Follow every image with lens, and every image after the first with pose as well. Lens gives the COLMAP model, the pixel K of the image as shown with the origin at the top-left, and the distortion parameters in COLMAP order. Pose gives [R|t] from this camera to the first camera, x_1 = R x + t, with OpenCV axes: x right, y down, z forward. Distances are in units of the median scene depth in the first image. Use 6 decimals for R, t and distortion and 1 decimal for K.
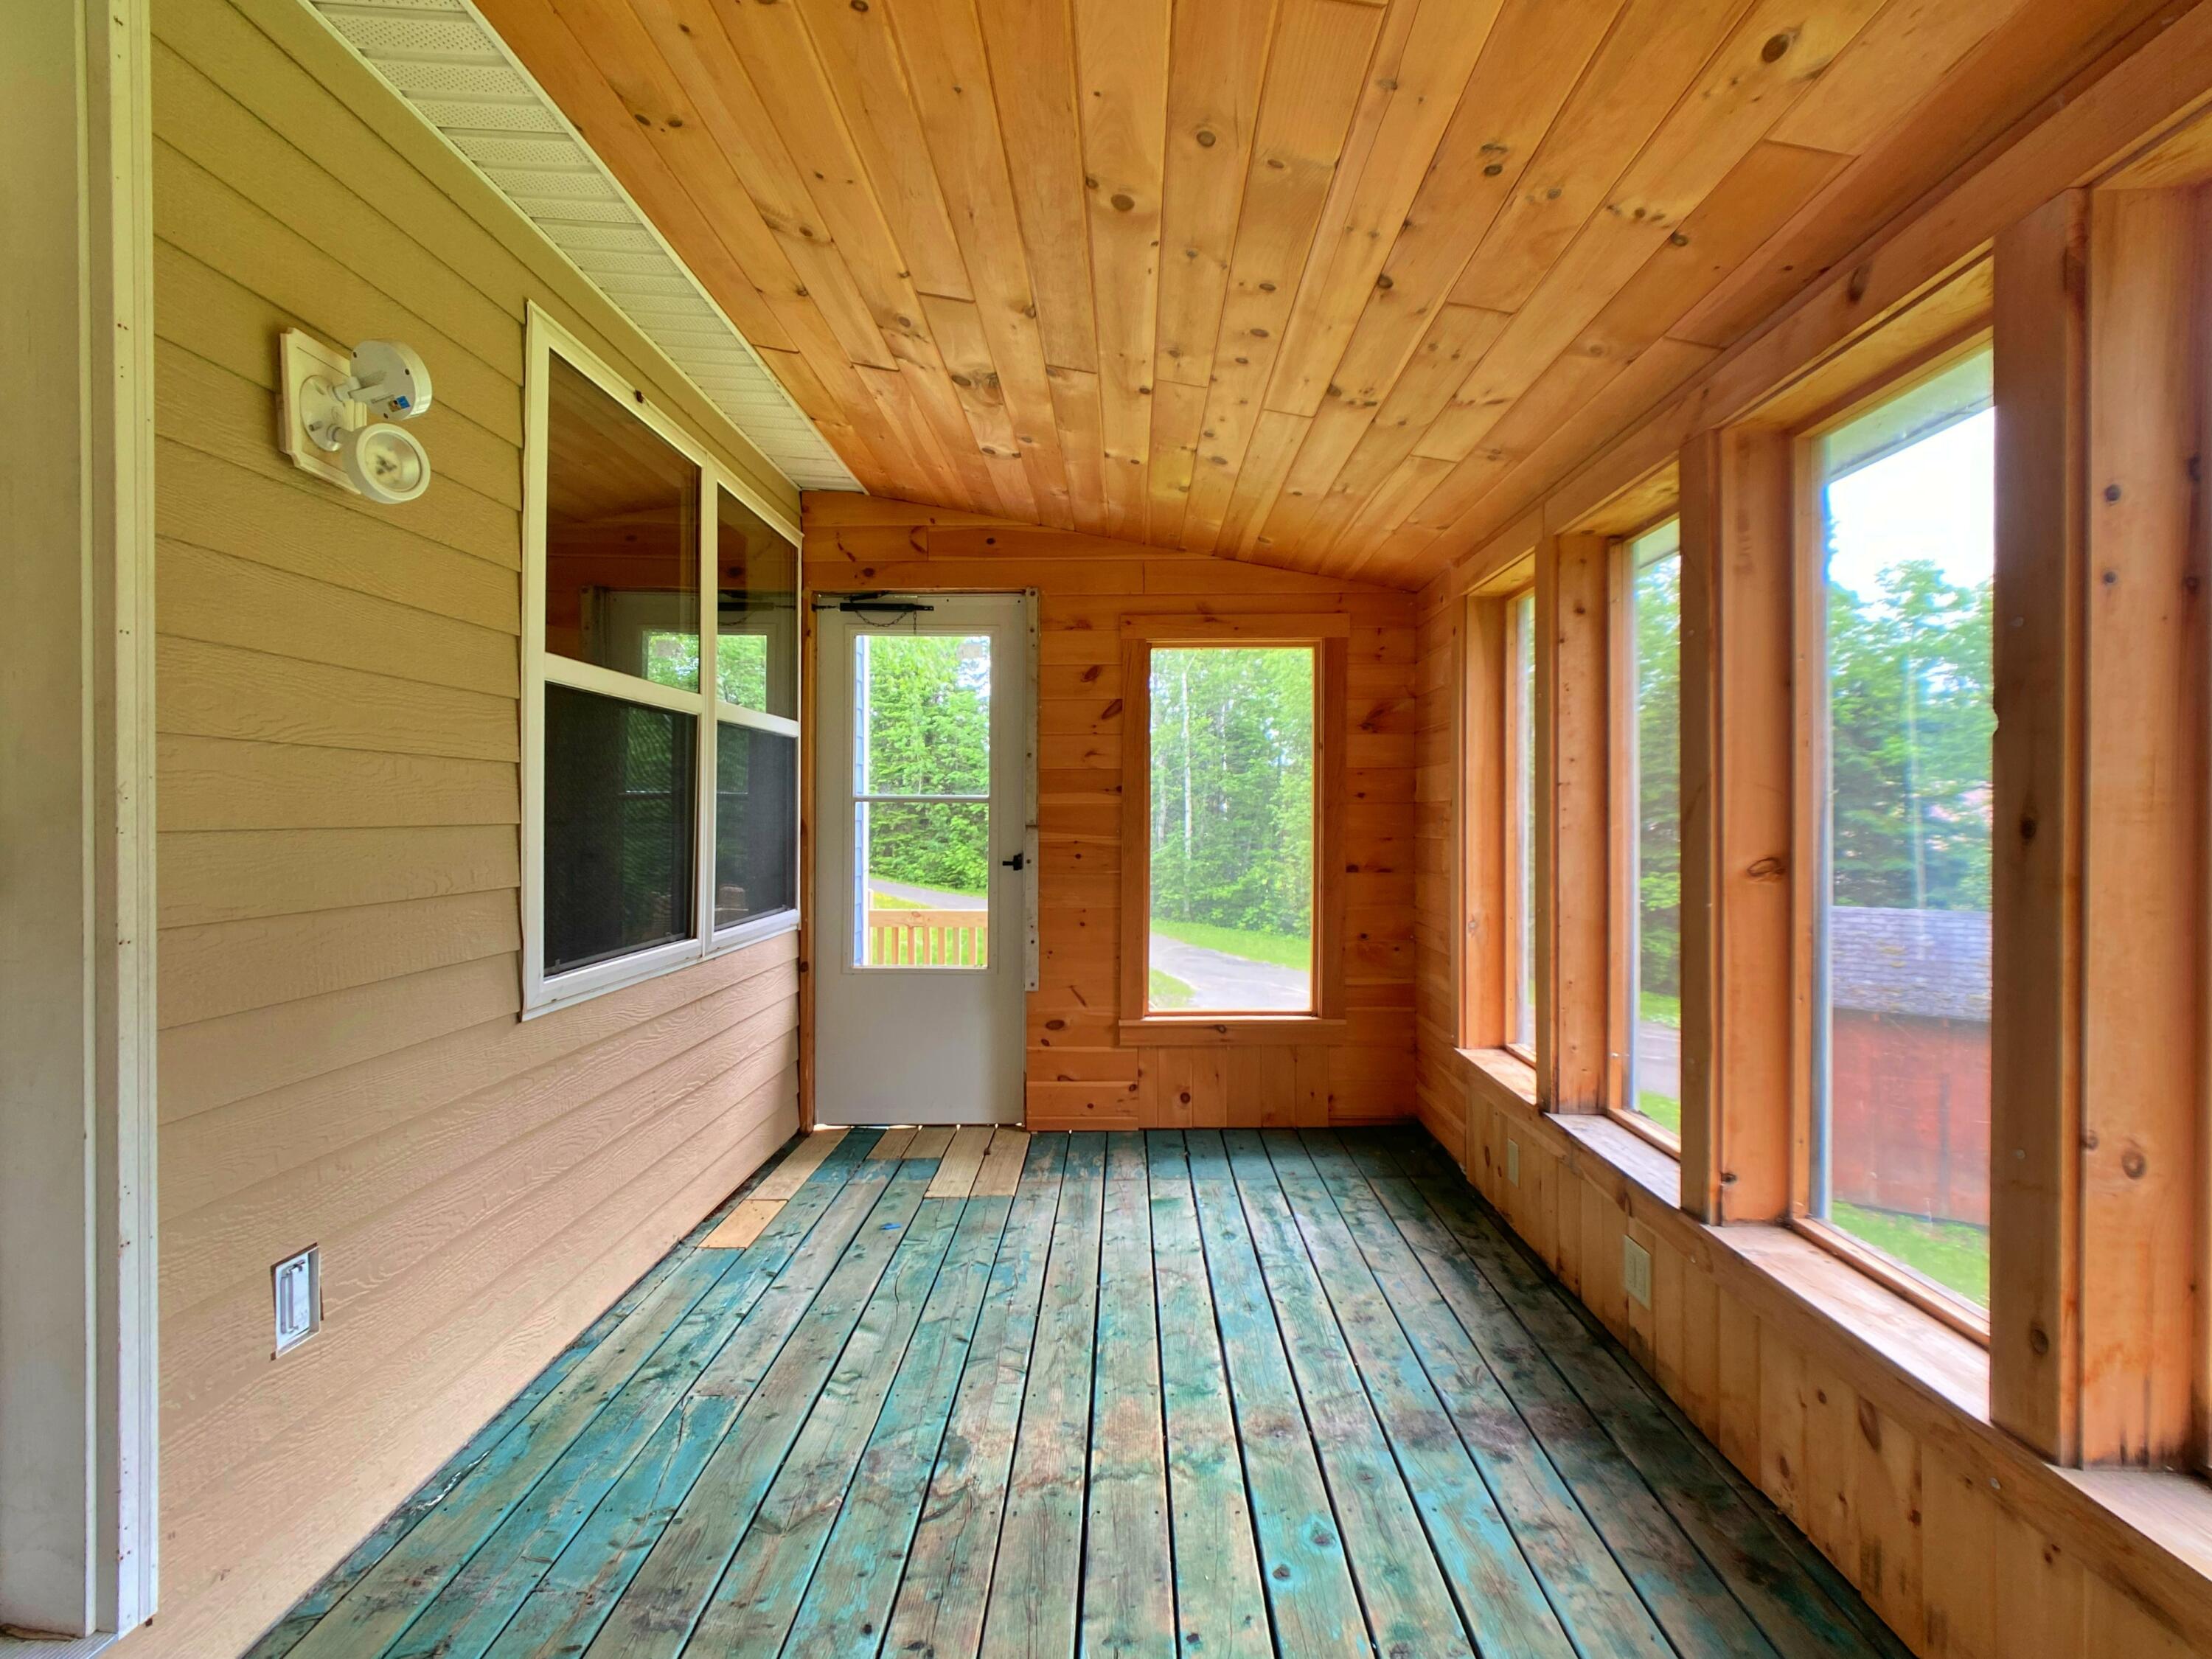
lens RADIAL K [[1121.2, 0, 1128.9], [0, 1121.2, 827.4], [0, 0, 1]] dist [-0.007567, 0.000906]
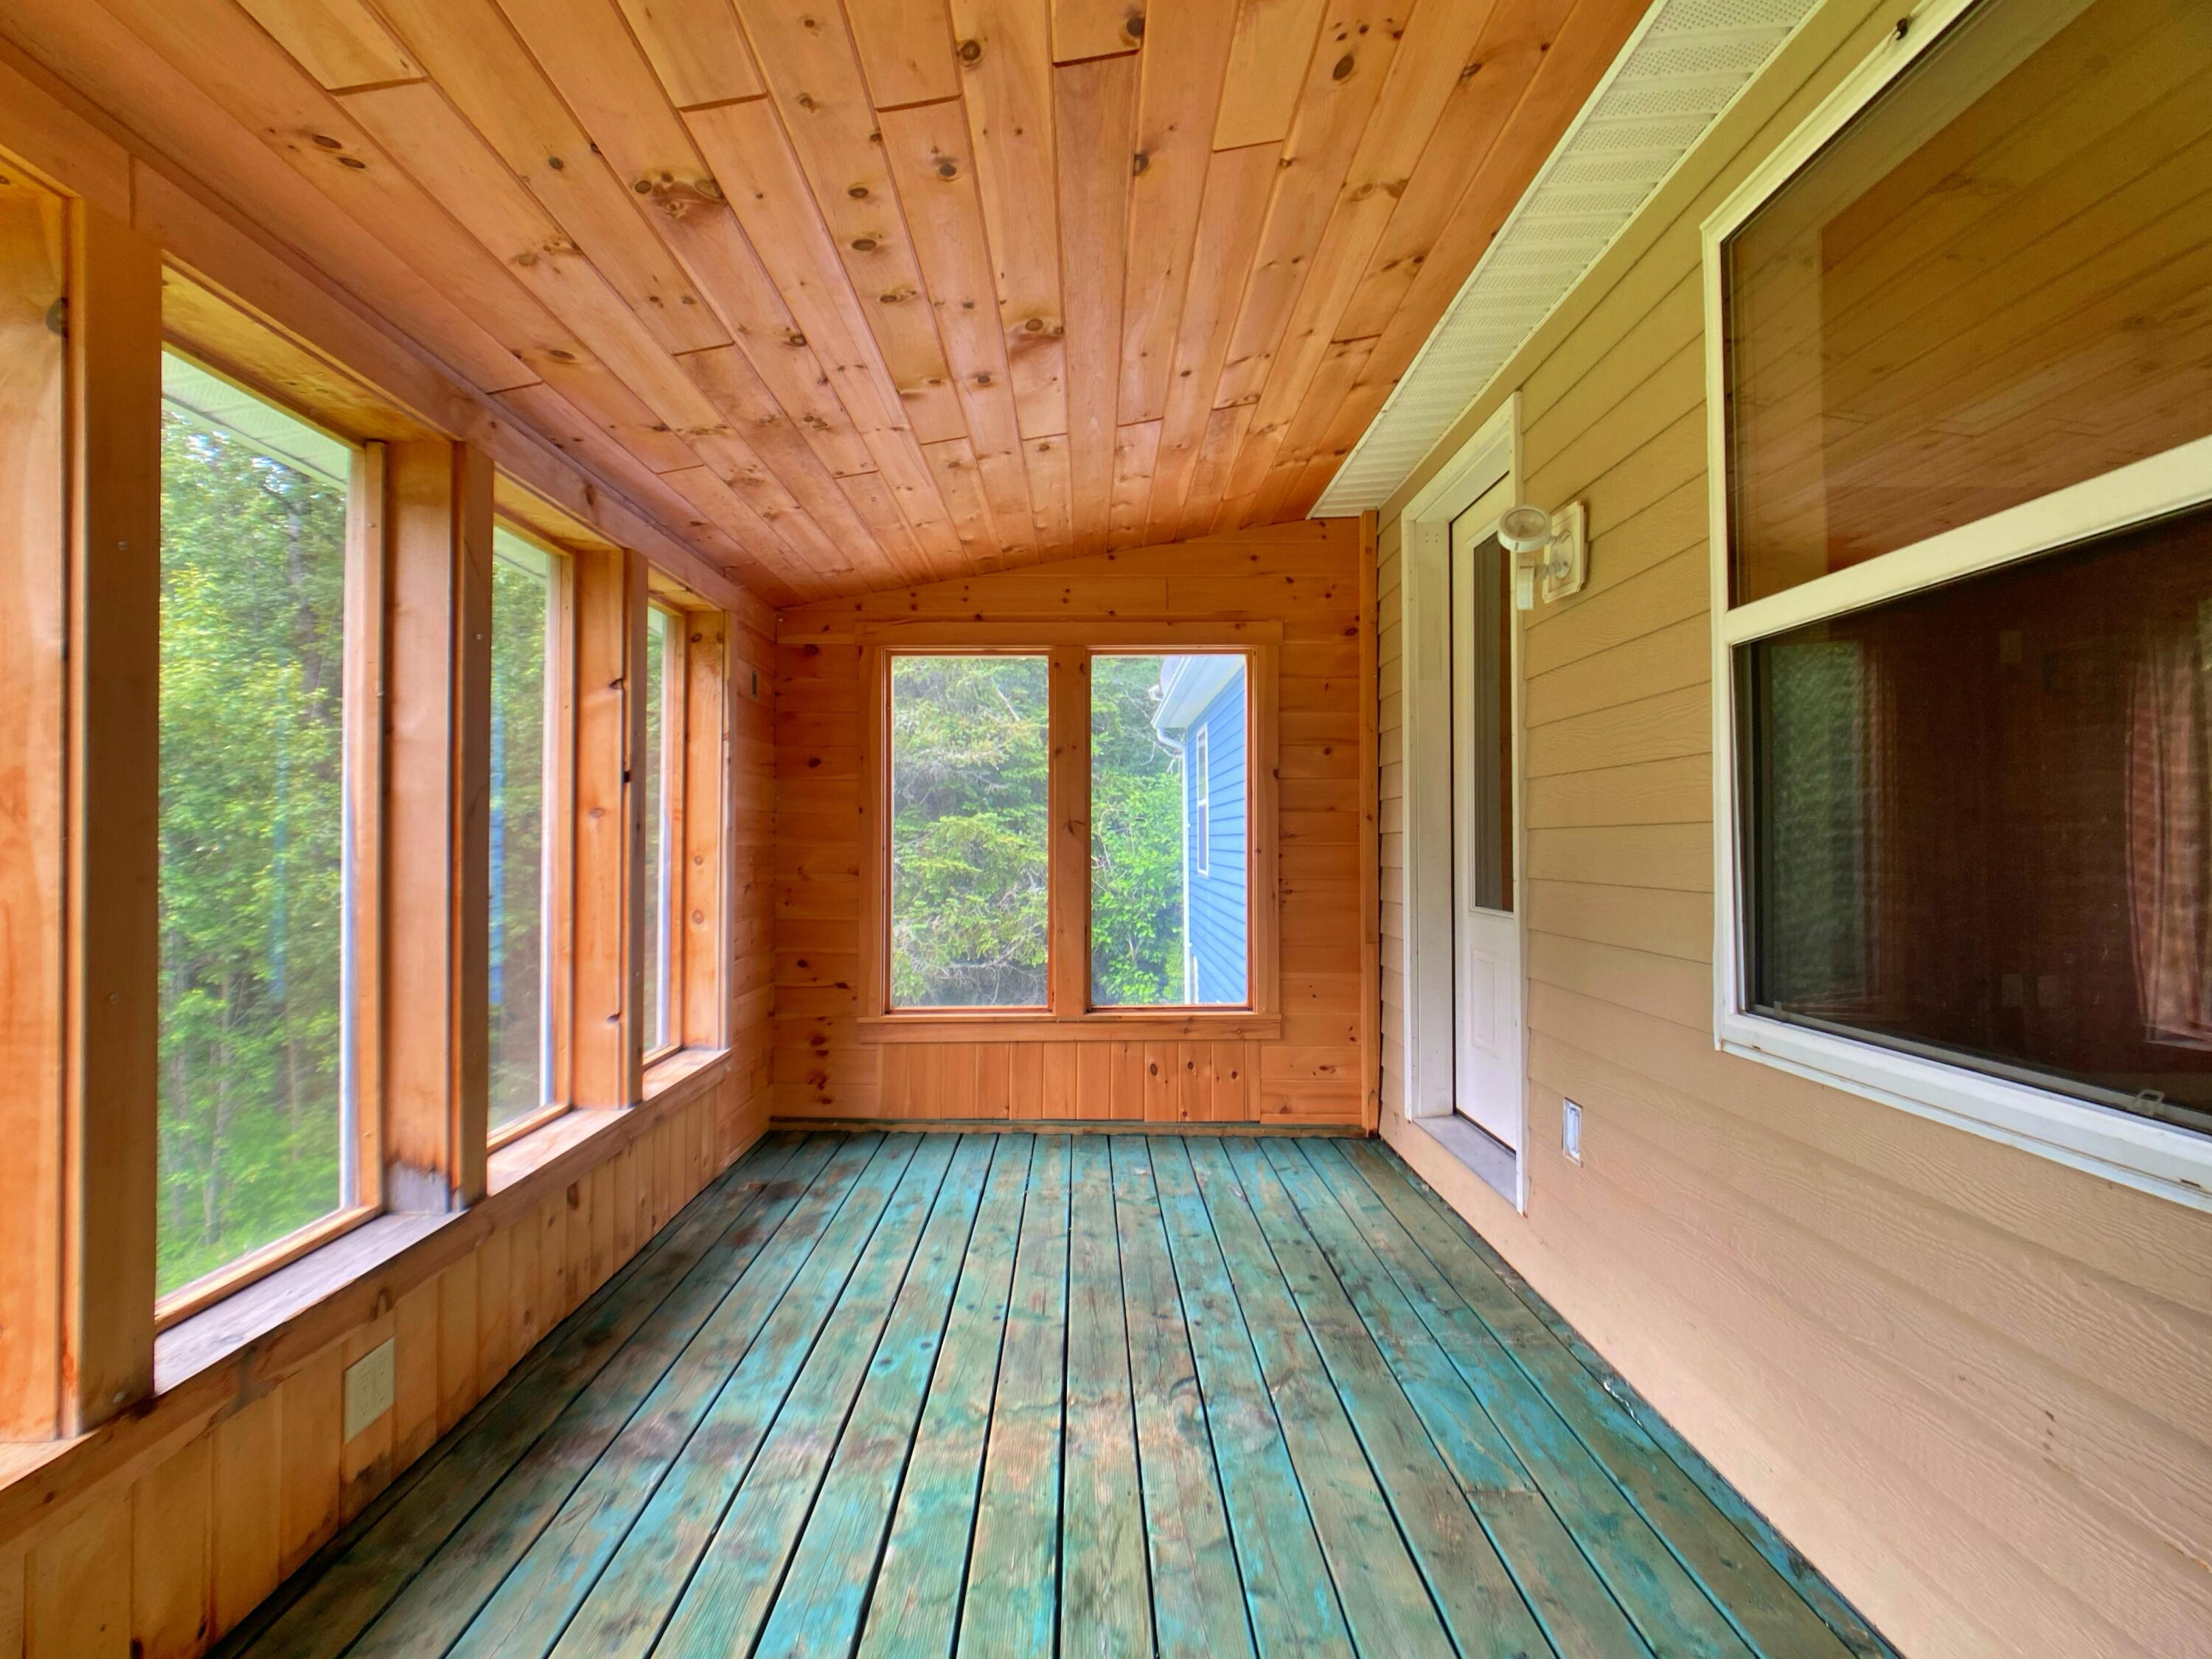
lens RADIAL K [[1121.2, 0, 1128.9], [0, 1121.2, 827.4], [0, 0, 1]] dist [-0.007567, 0.000906]
pose [[-0.999283, -0.000060, -0.037858, -0.057781], [0.000110, 0.999990, -0.004504, 0.006403], [0.037858, -0.004505, -0.999273, 2.058104]]
